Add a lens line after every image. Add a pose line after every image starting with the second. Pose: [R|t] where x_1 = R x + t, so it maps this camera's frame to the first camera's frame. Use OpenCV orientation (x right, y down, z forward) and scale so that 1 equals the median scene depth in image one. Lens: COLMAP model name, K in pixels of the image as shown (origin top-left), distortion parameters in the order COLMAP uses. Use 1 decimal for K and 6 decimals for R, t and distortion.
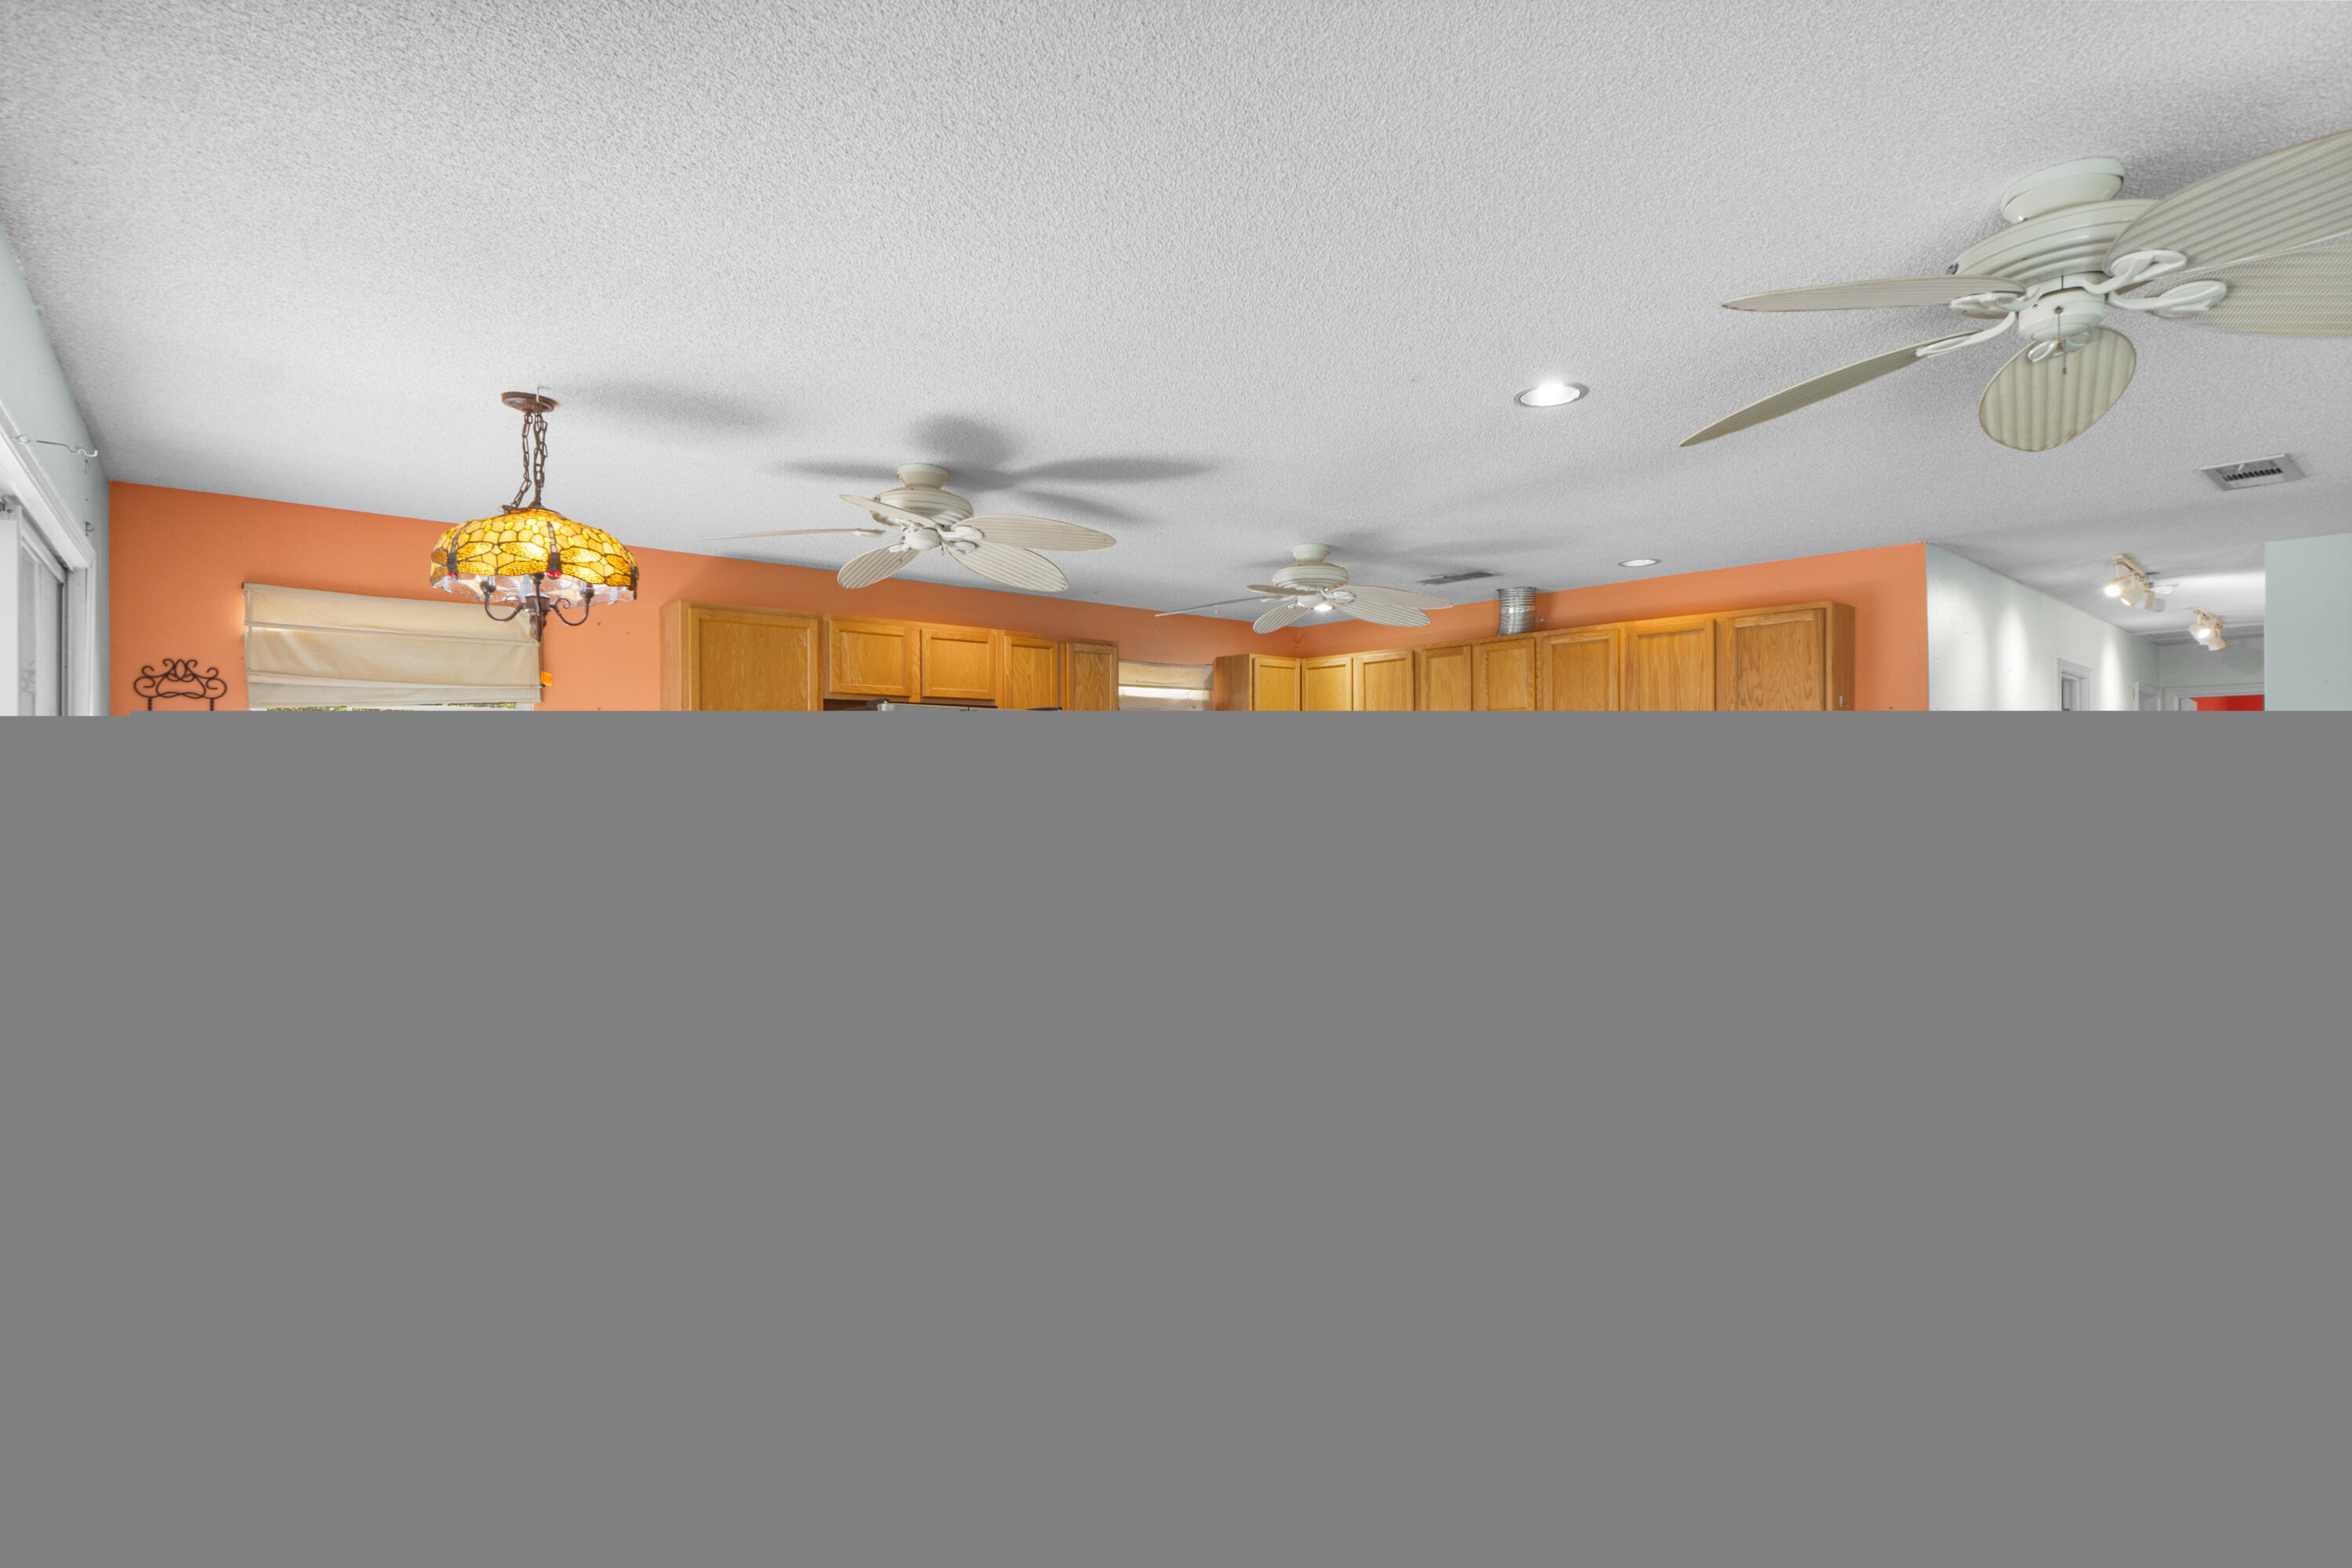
lens RADIAL K [[1095.9, 0, 1167.8], [0, 1095.9, 780.1], [0, 0, 1]] dist [-0.004110, -0.000386]
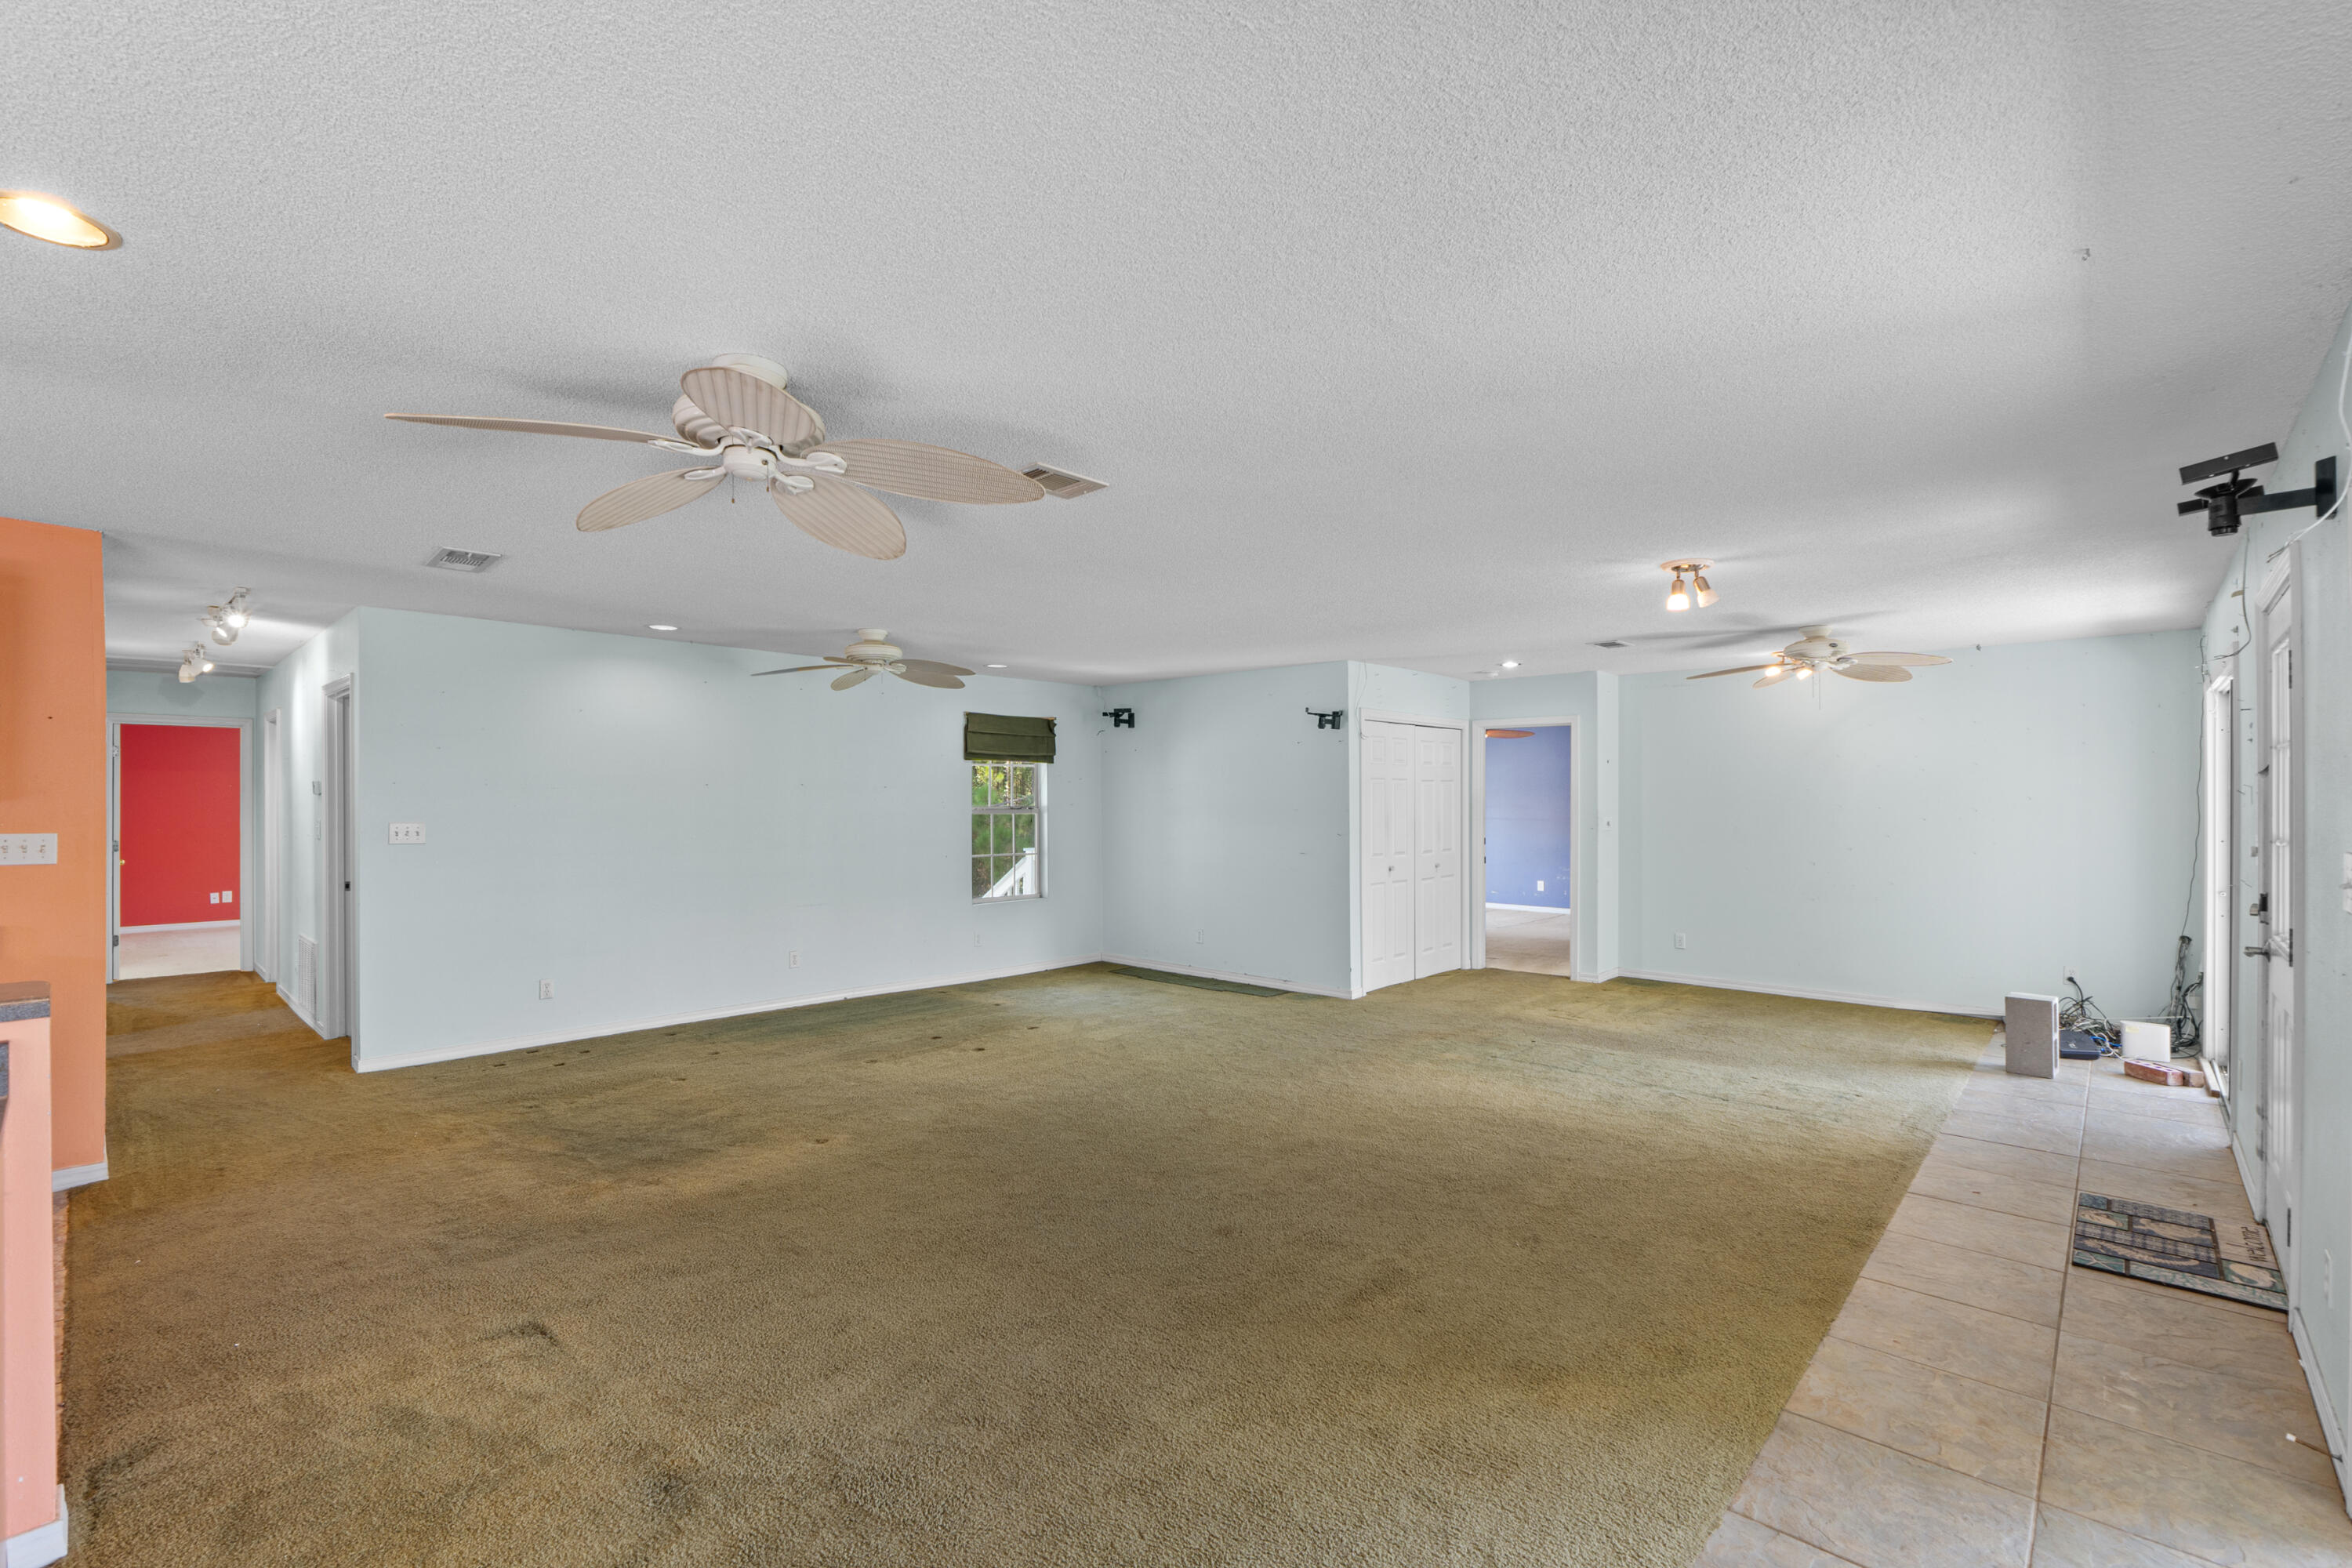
lens RADIAL K [[1027.3, 0, 1170.4], [0, 1027.3, 792.5], [0, 0, 1]] dist [-0.001623, -0.000057]
pose [[-0.106405, 0.011112, 0.994261, -0.194025], [0.002049, 0.999938, -0.010956, 0.001377], [-0.994321, 0.000871, -0.106421, 0.230857]]
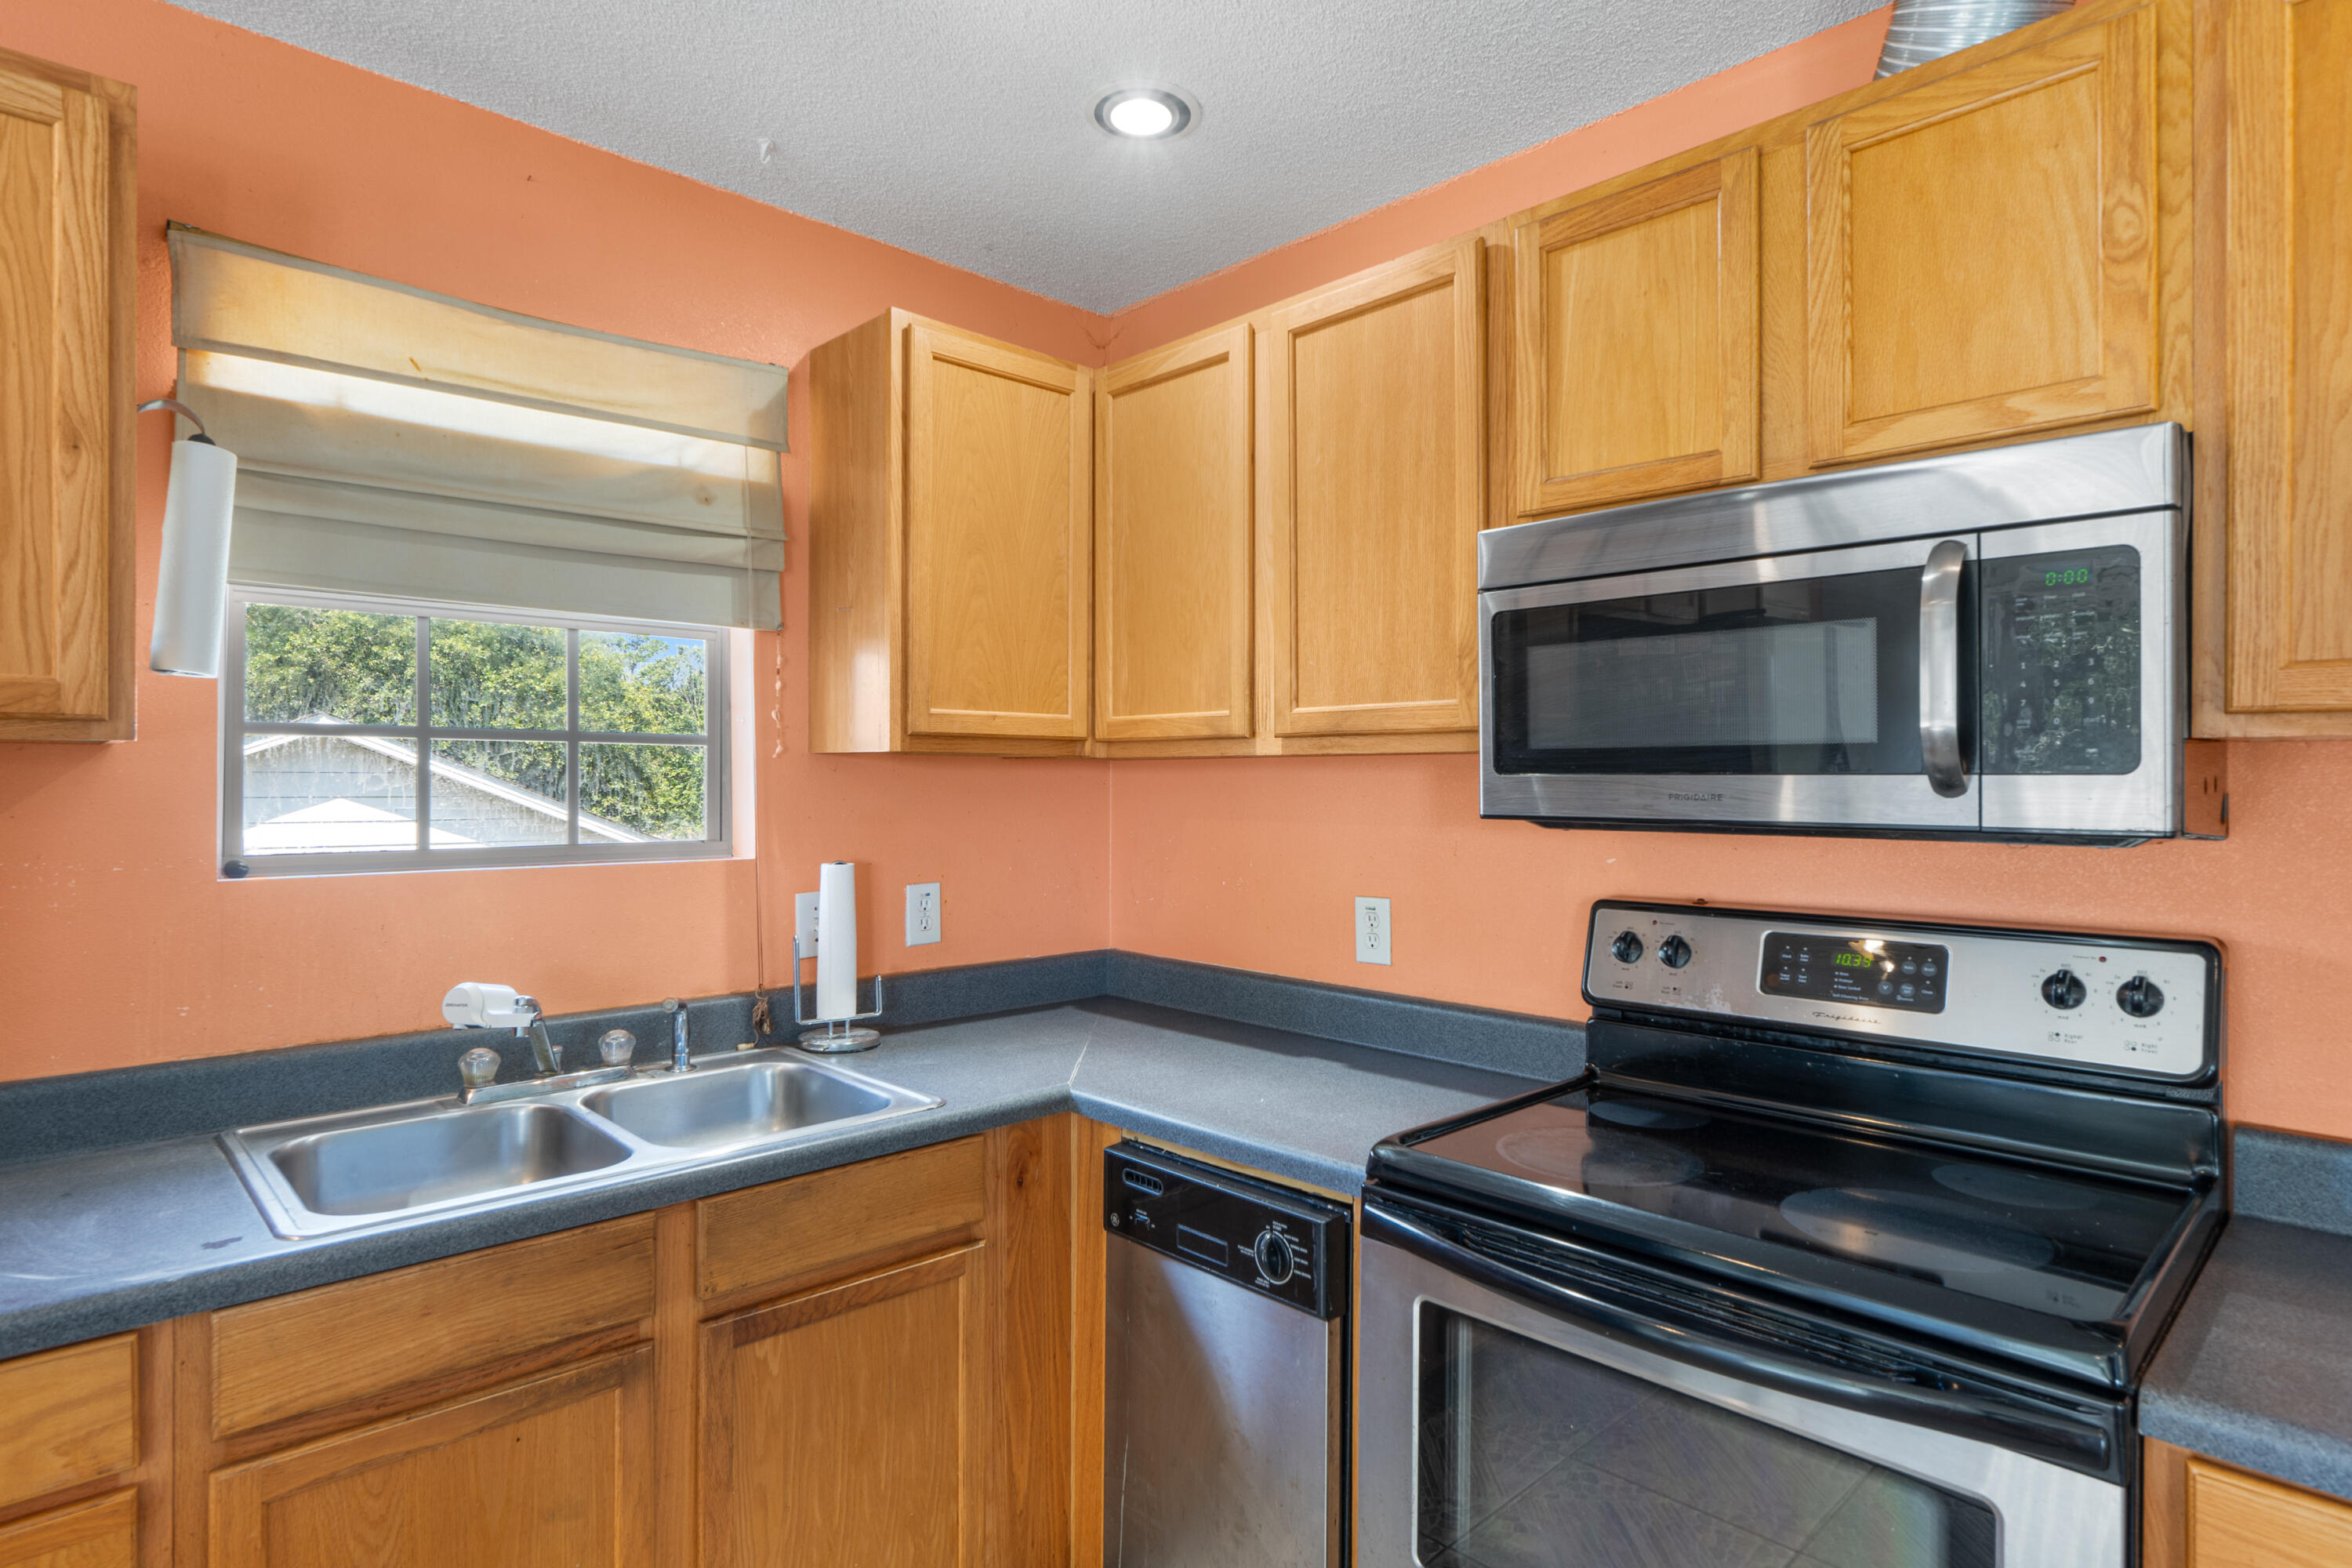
lens RADIAL K [[1225.0, 0, 1146.3], [0, 1225.0, 788.0], [0, 0, 1]] dist [-0.000402, -0.000188]
pose [[0.999167, 0.008742, 0.039864, 0.171888], [-0.008927, 0.999950, 0.004476, 0.009512], [-0.039823, -0.004828, 0.999195, 0.910781]]
